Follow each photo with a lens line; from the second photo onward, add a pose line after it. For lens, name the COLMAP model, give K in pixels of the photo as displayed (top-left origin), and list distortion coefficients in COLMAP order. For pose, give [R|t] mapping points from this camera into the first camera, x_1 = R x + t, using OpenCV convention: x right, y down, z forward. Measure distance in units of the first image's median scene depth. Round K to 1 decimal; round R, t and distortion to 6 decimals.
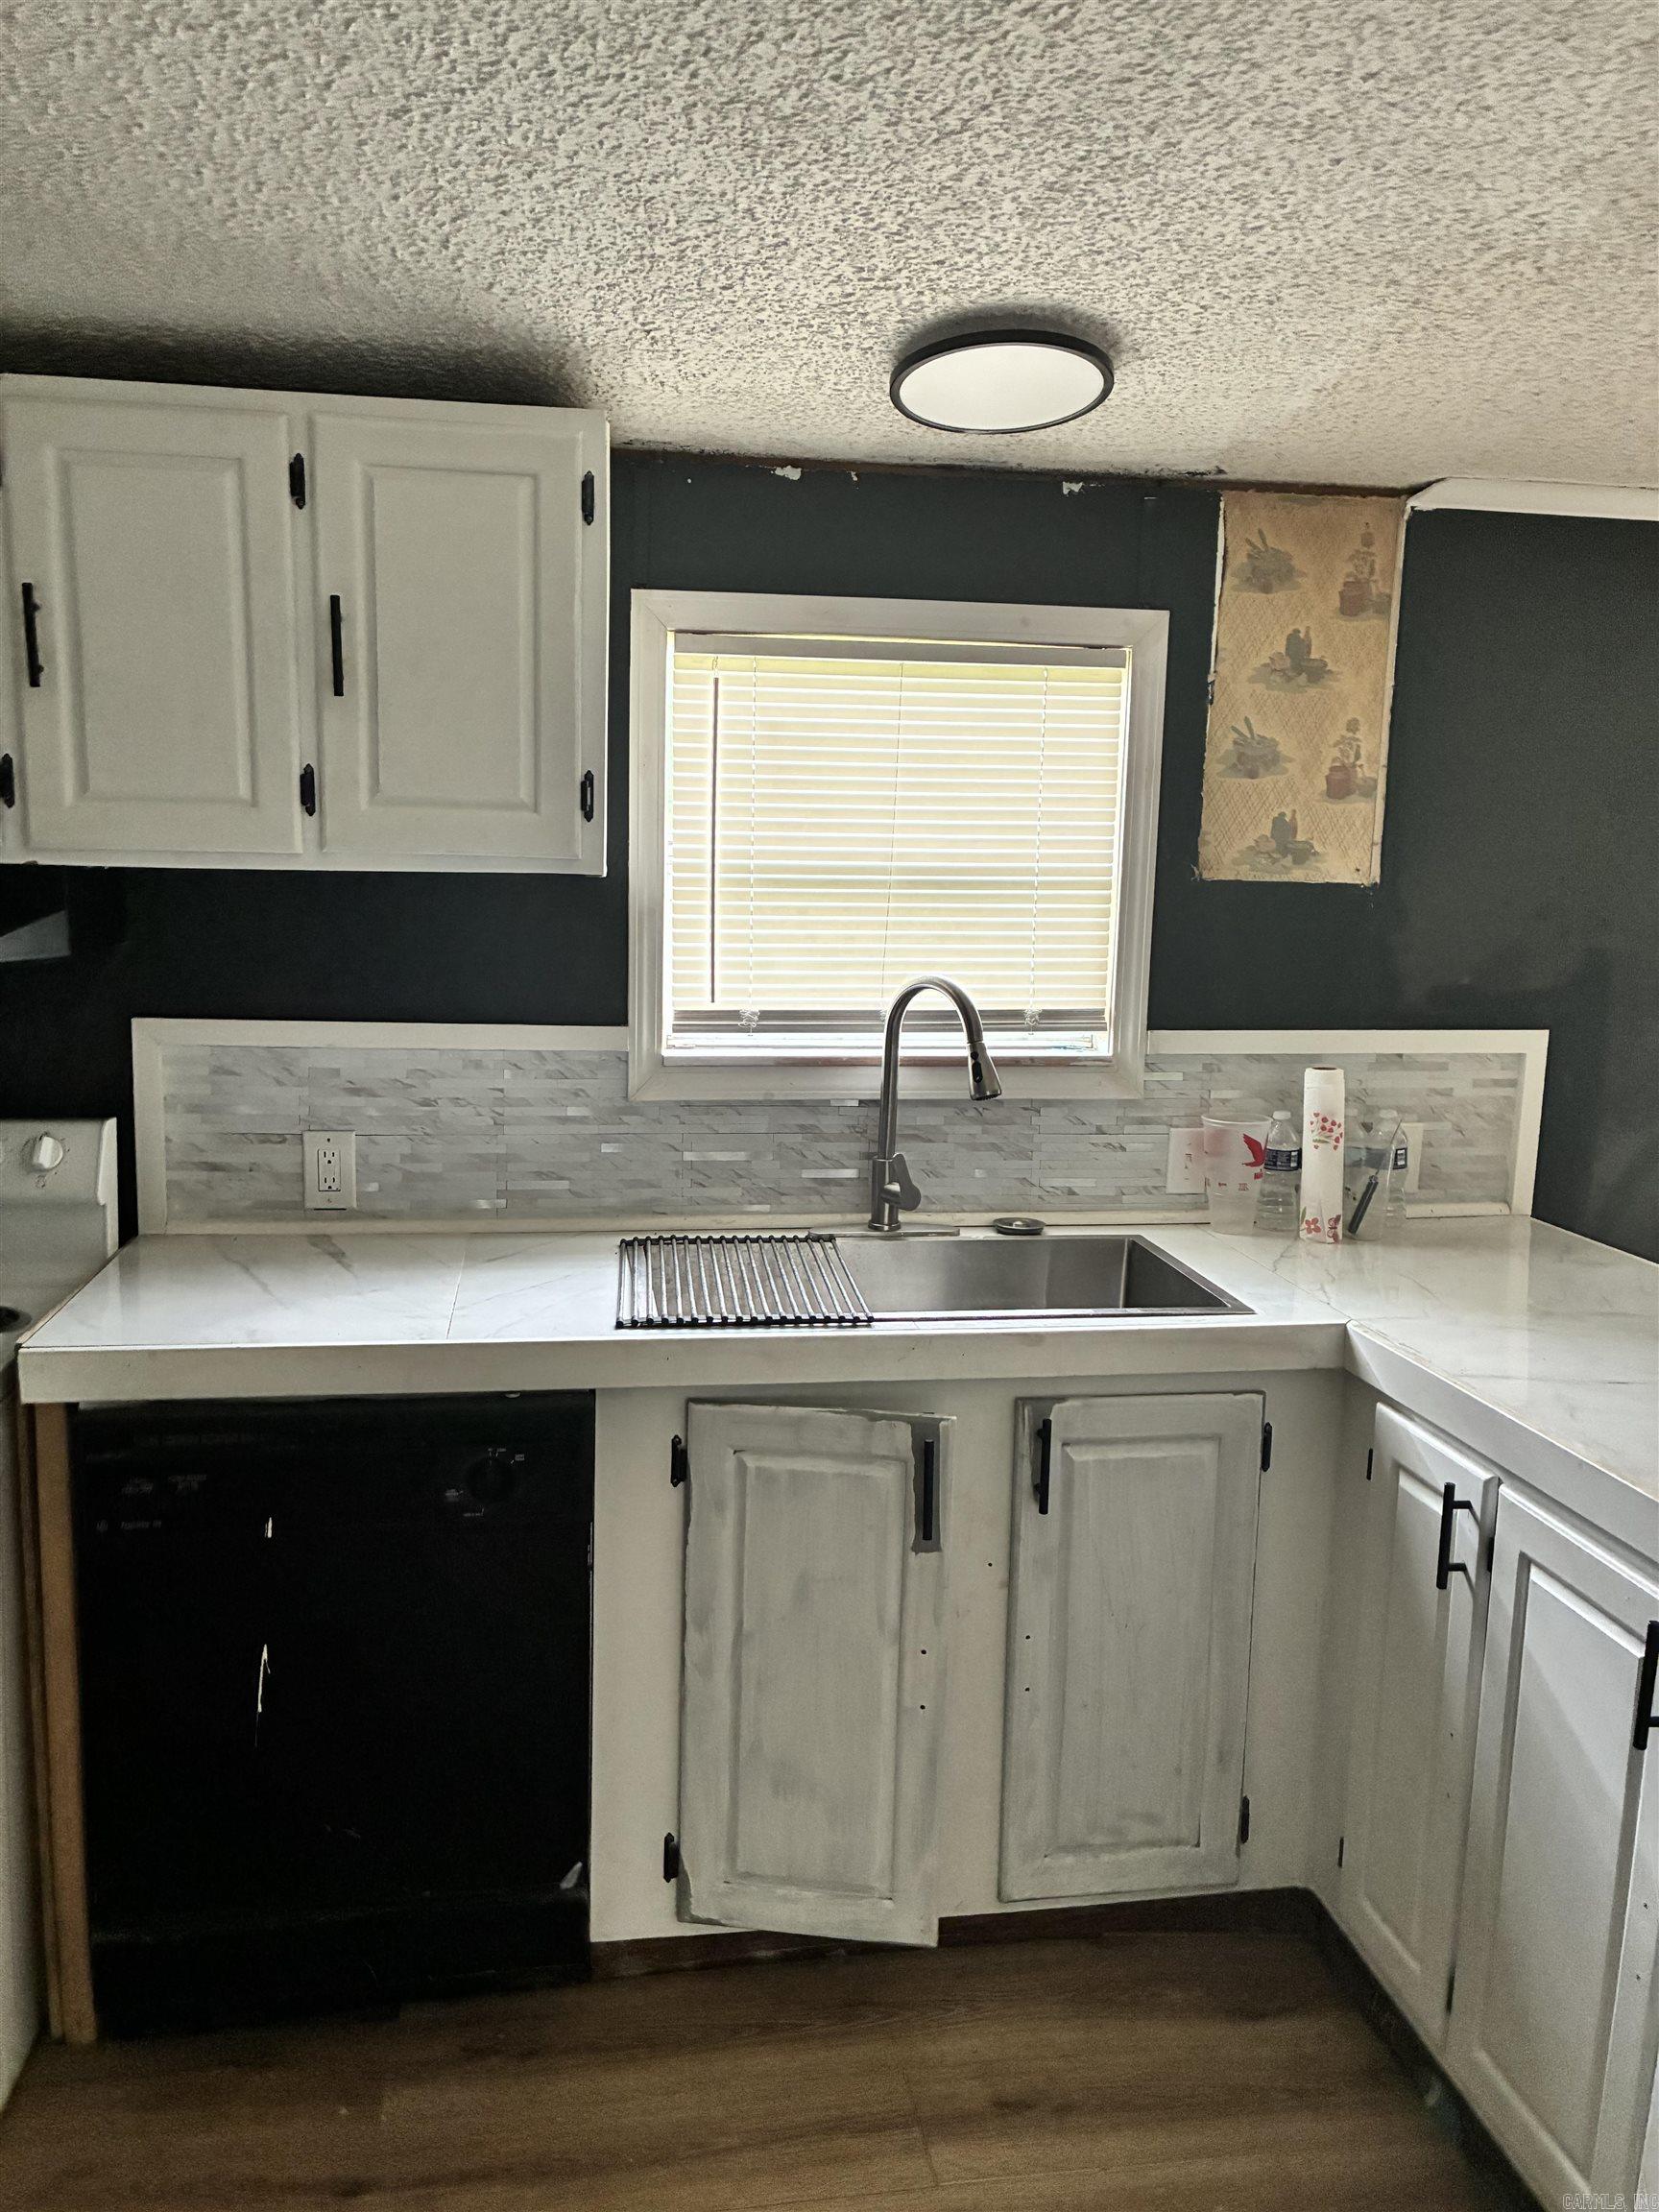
lens RADIAL K [[1656.2, 0, 789.0], [0, 1656.2, 1102.6], [0, 0, 1]] dist [0.003322, -0.067764]
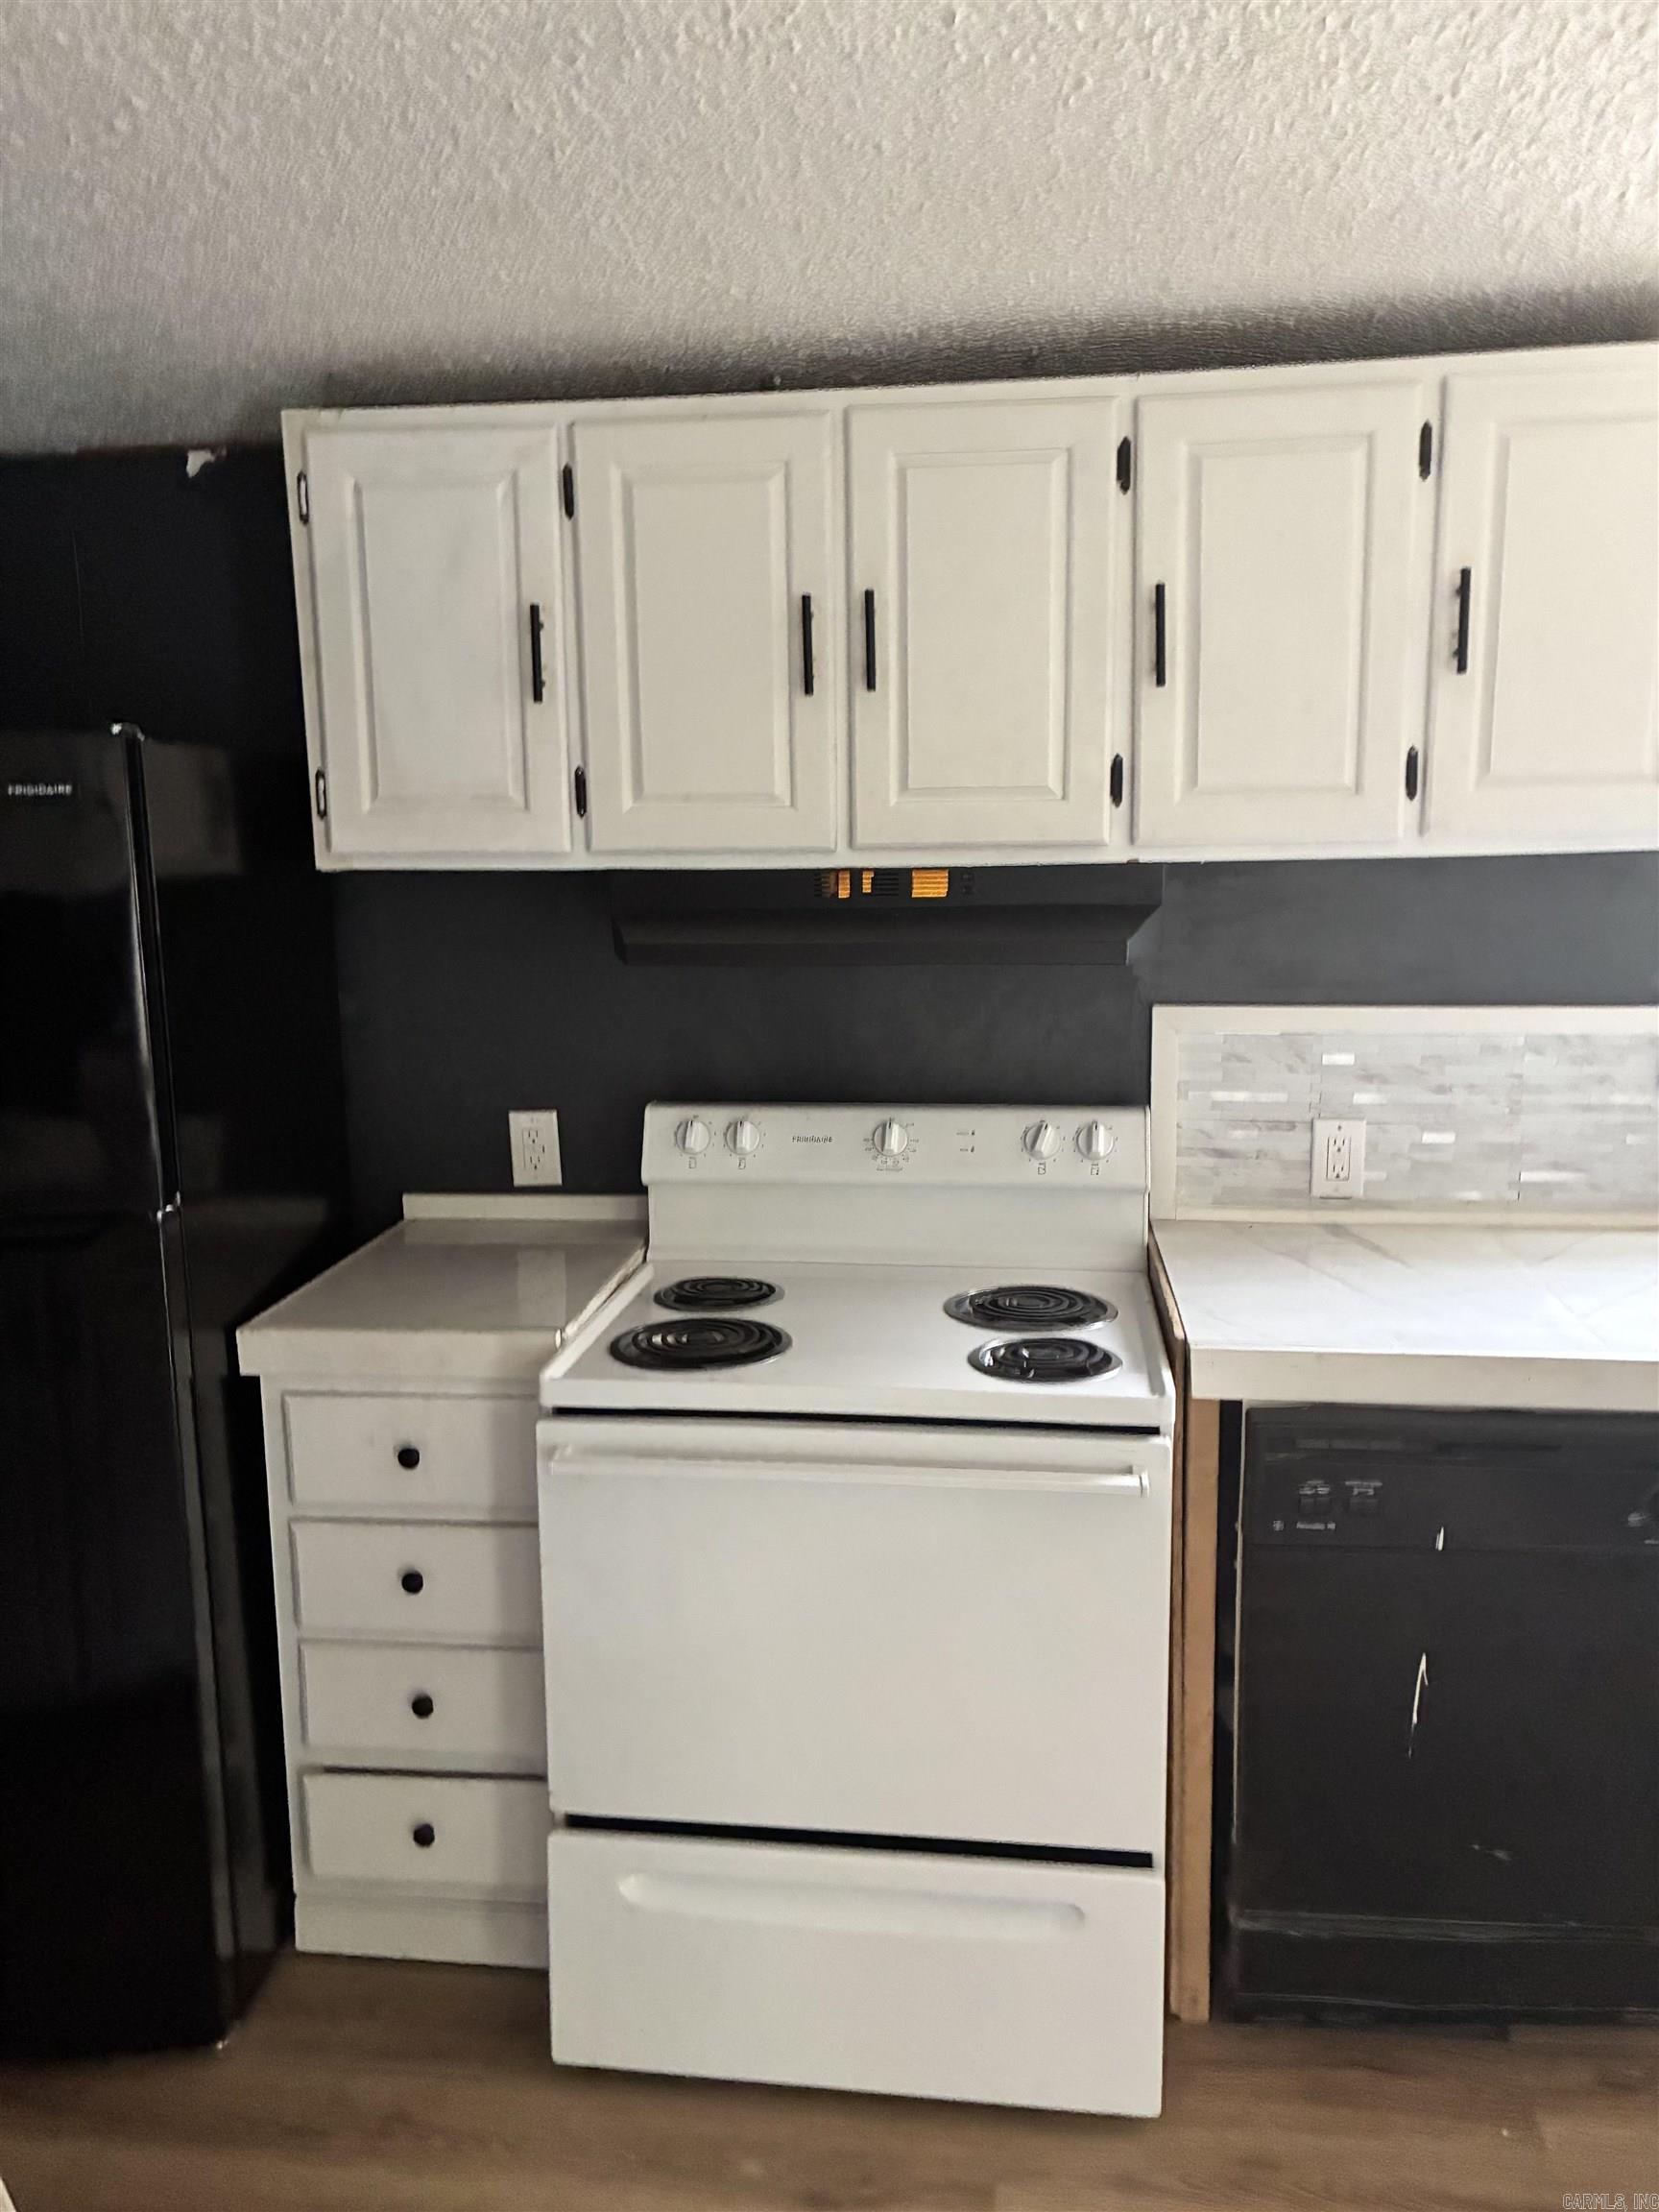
lens RADIAL K [[1656.2, 0, 789.0], [0, 1656.2, 1102.6], [0, 0, 1]] dist [0.003322, -0.067764]
pose [[0.944296, 0.009150, -0.328971, -0.267860], [0.001090, 0.999521, 0.030931, -0.023106], [0.329097, -0.029567, 0.943833, -0.029343]]
